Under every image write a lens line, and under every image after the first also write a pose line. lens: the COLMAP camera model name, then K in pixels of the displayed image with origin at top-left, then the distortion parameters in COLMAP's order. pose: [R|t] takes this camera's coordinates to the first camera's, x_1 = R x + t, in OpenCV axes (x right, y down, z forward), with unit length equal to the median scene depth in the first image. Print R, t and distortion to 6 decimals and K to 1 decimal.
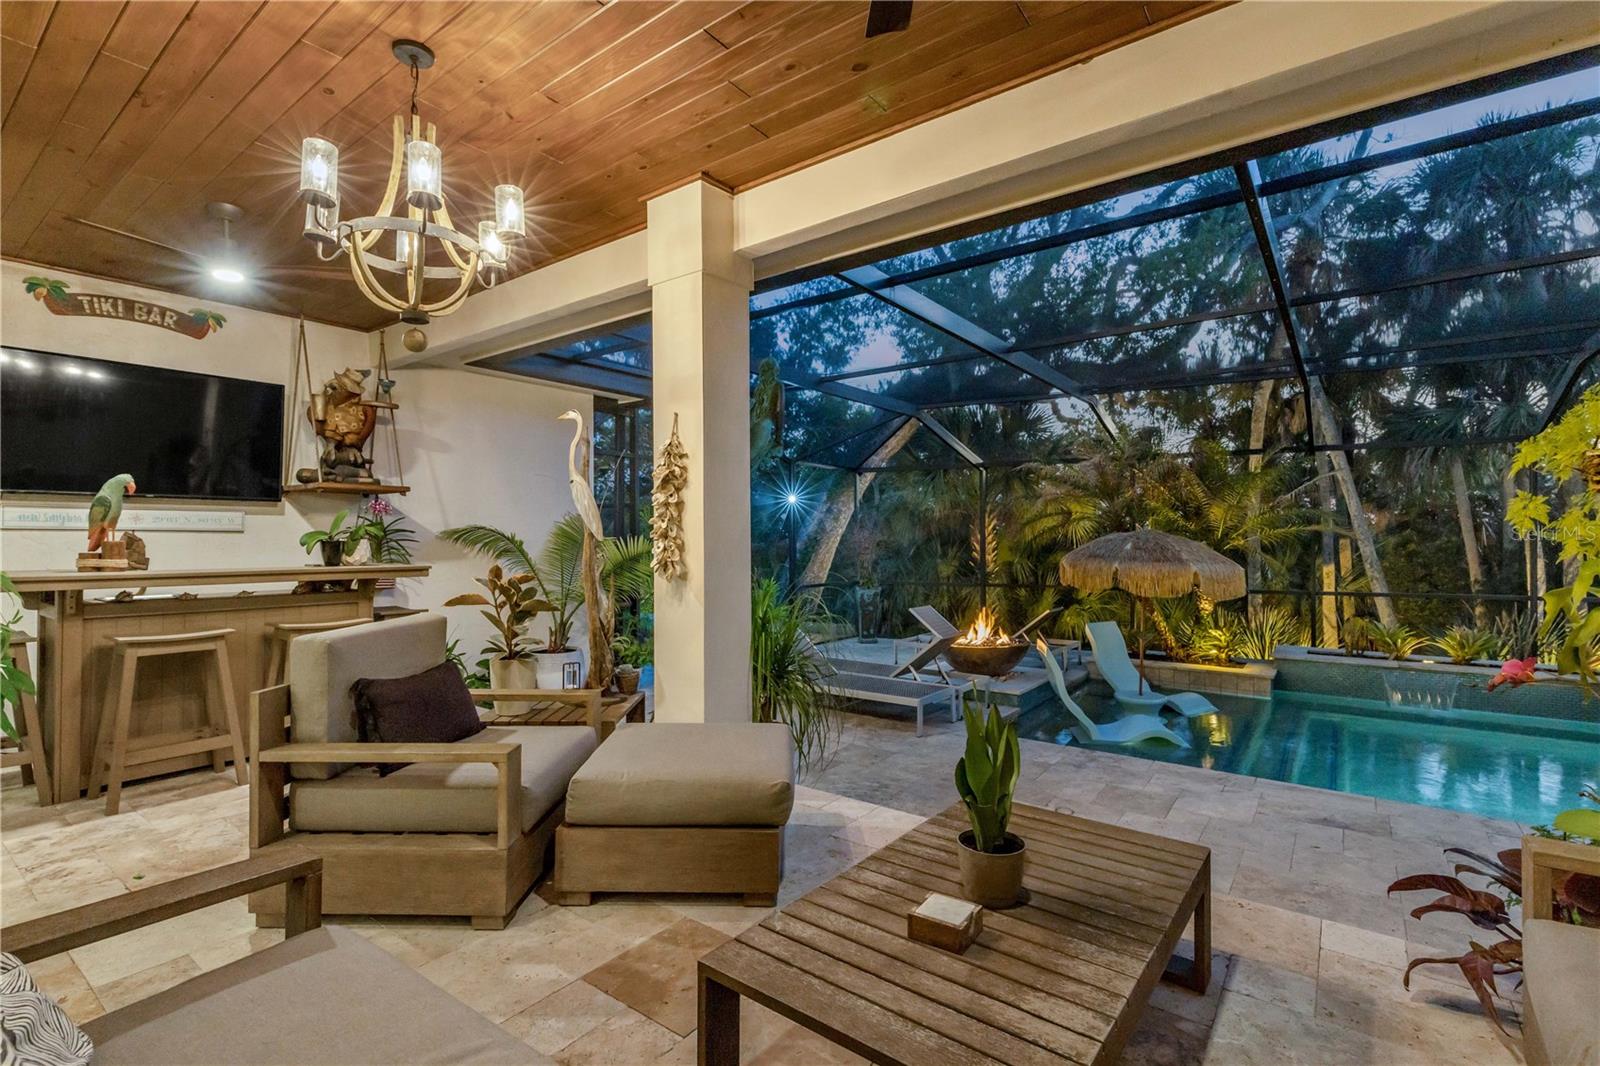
lens RADIAL K [[724.8, 0, 811.5], [0, 724.8, 531.2], [0, 0, 1]] dist [0.002268, -0.002076]
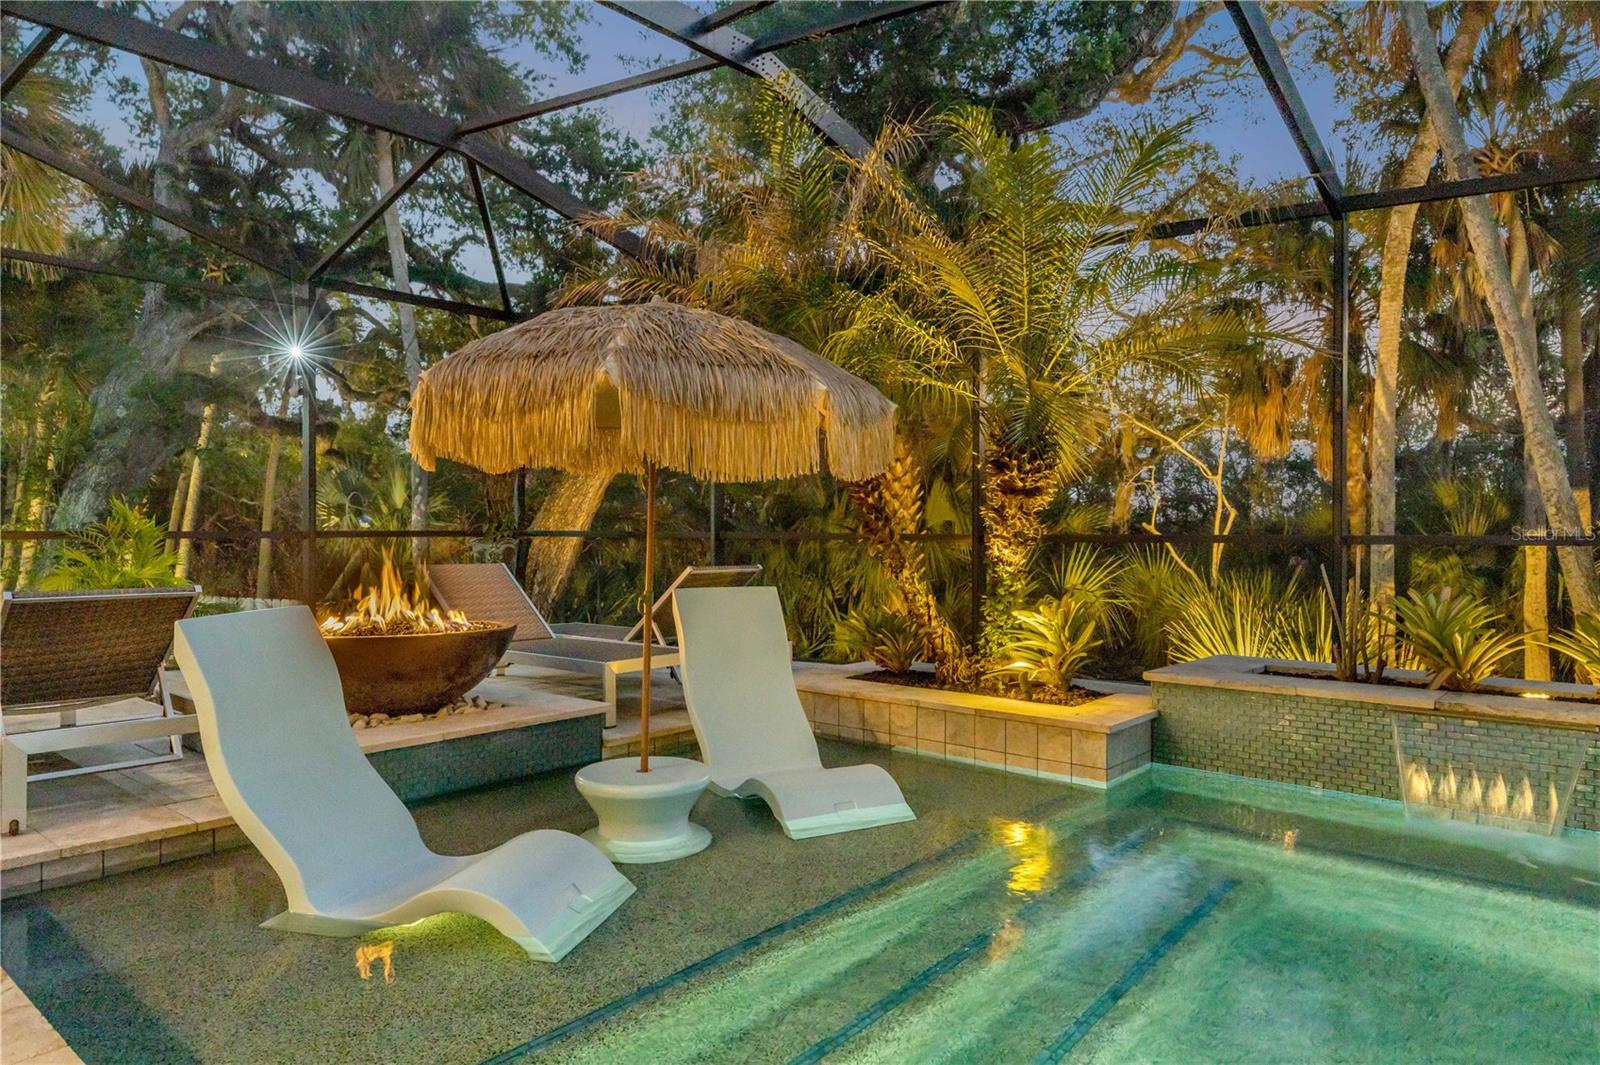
lens RADIAL K [[1009.9, 0, 792.0], [0, 1009.9, 532.5], [0, 0, 1]] dist [0.000760, 0.000722]
pose [[0.997052, 0.004040, -0.076624, 0.727872], [-0.002470, 0.999785, 0.020567, 0.124434], [0.076691, -0.020317, 0.996848, 0.657736]]
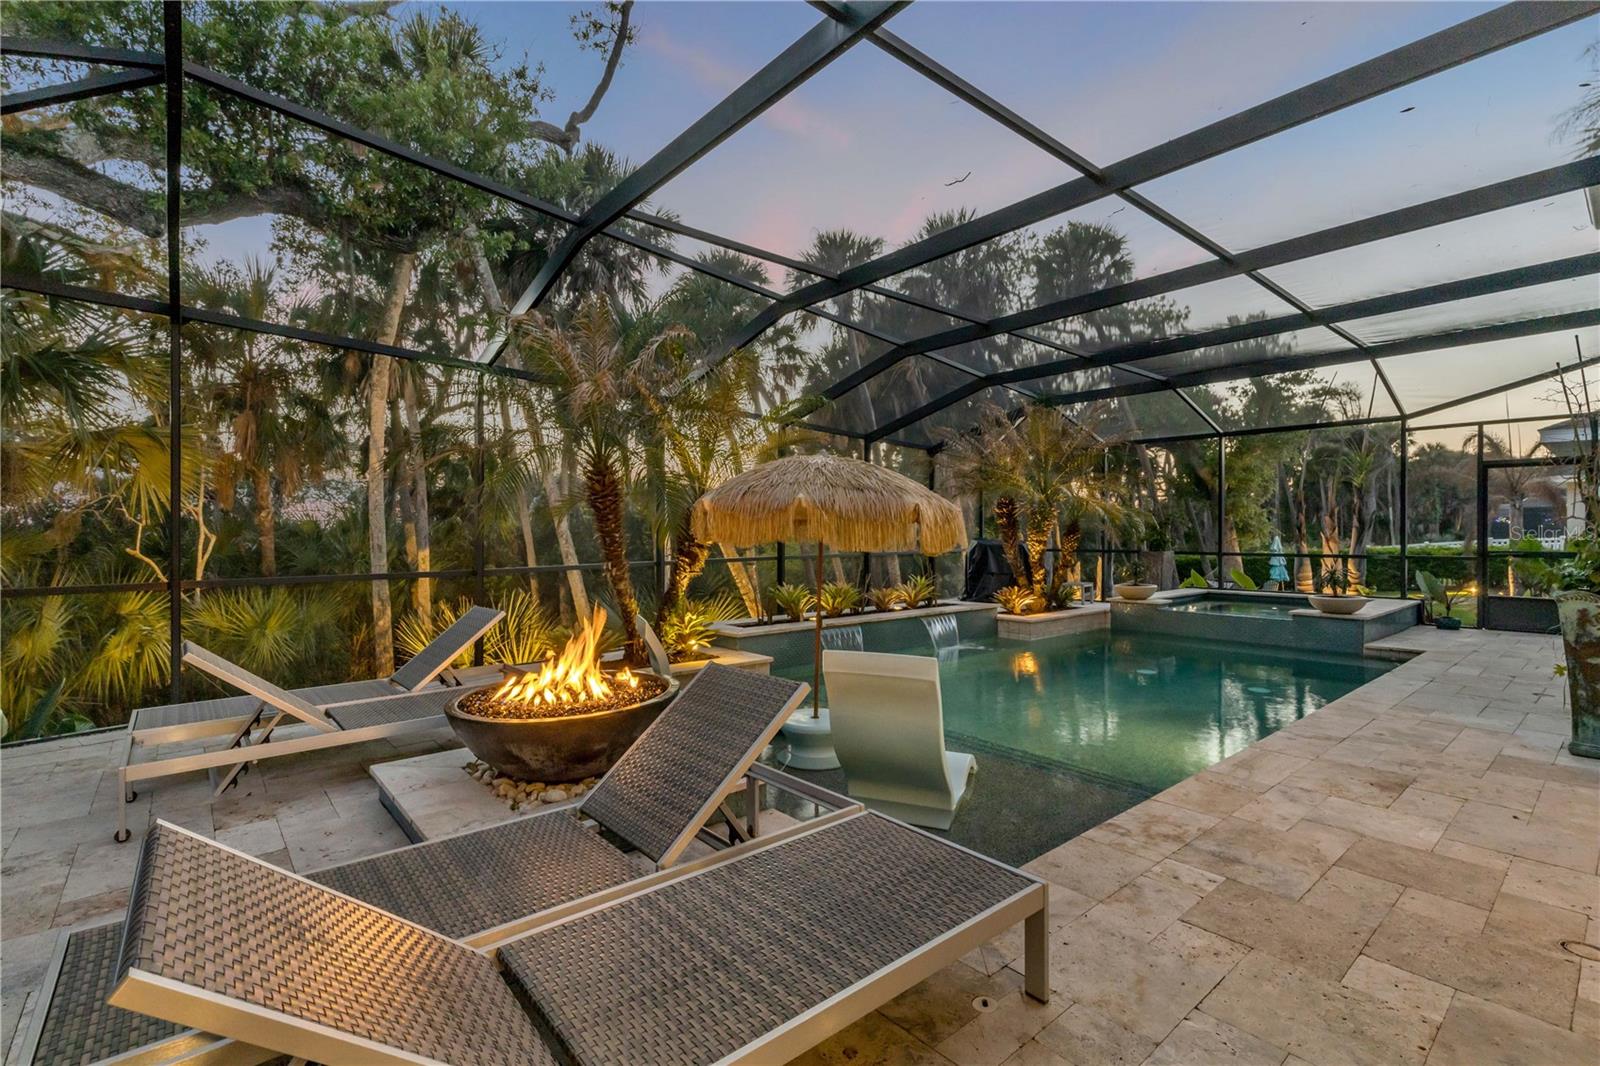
lens RADIAL K [[724.8, 0, 794.0], [0, 724.8, 534.6], [0, 0, 1]] dist [0.002268, -0.002076]
pose [[0.231038, -0.003938, 0.972937, -0.217187], [-0.008964, 0.999941, 0.006176, 0.079380], [-0.972903, -0.010149, 0.230989, 1.133504]]
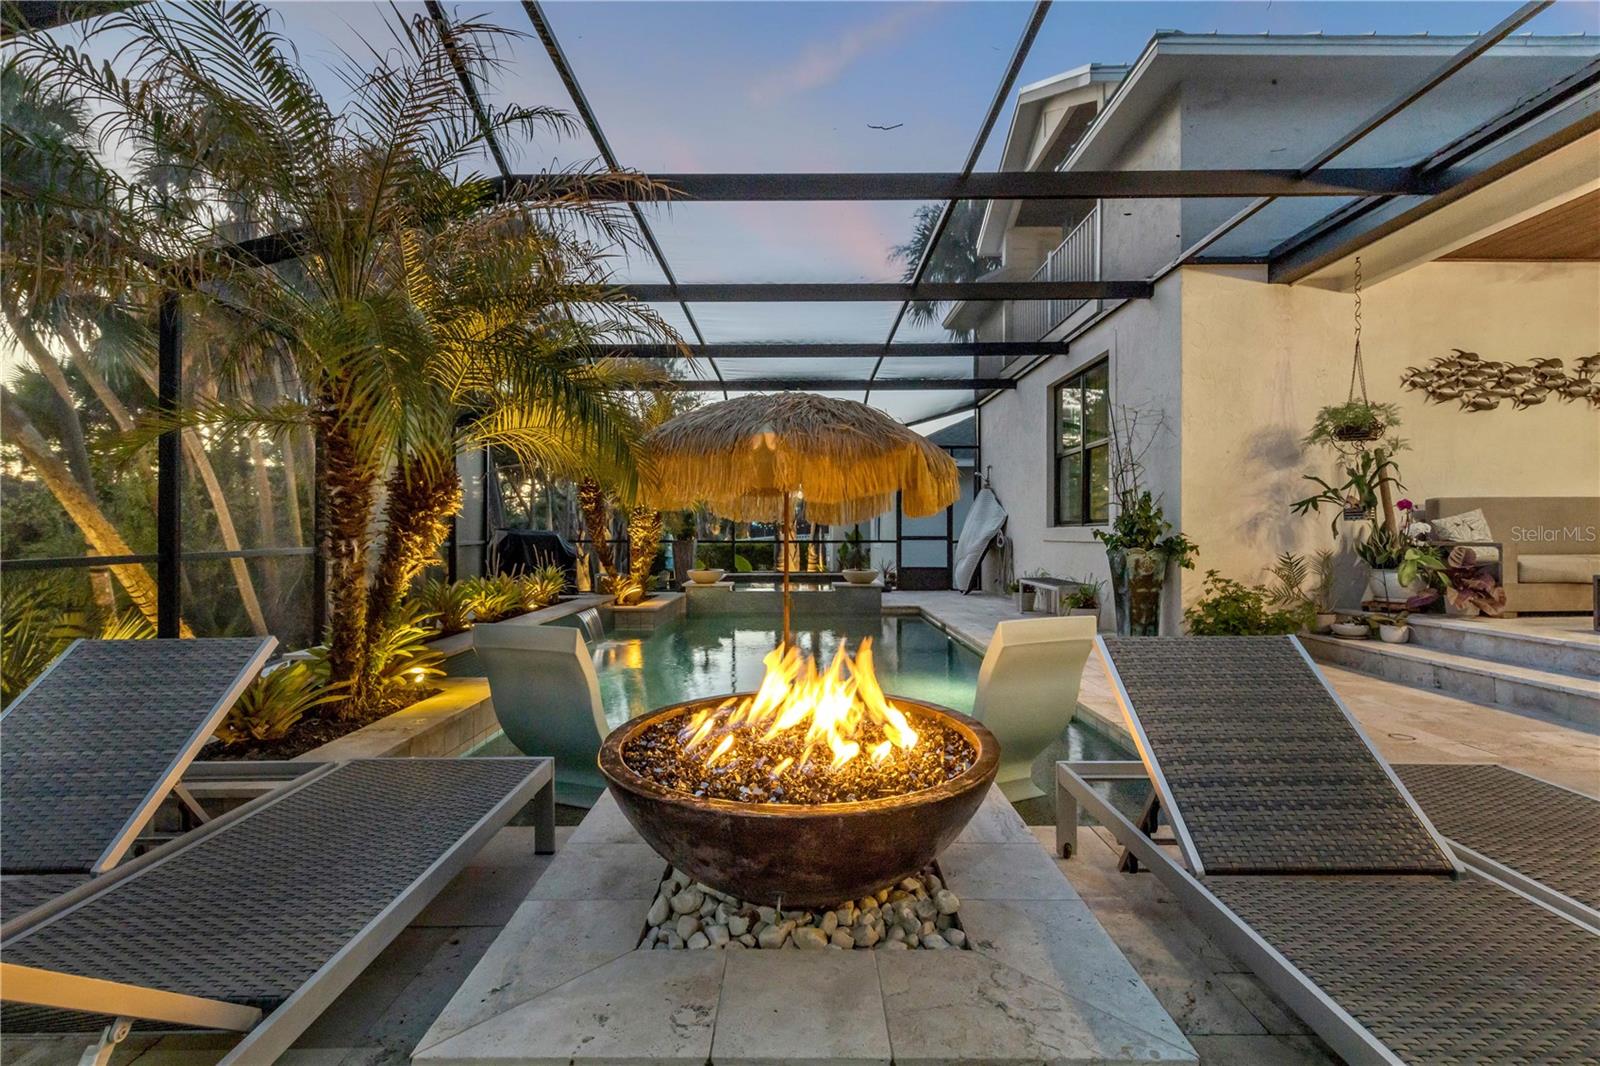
lens RADIAL K [[724.8, 0, 796.5], [0, 724.8, 534.3], [0, 0, 1]] dist [0.002268, -0.002076]
pose [[-0.594175, -0.001404, 0.804334, 0.054224], [-0.009031, 0.999947, -0.004926, 0.121701], [-0.804285, -0.010191, -0.594156, 1.676588]]
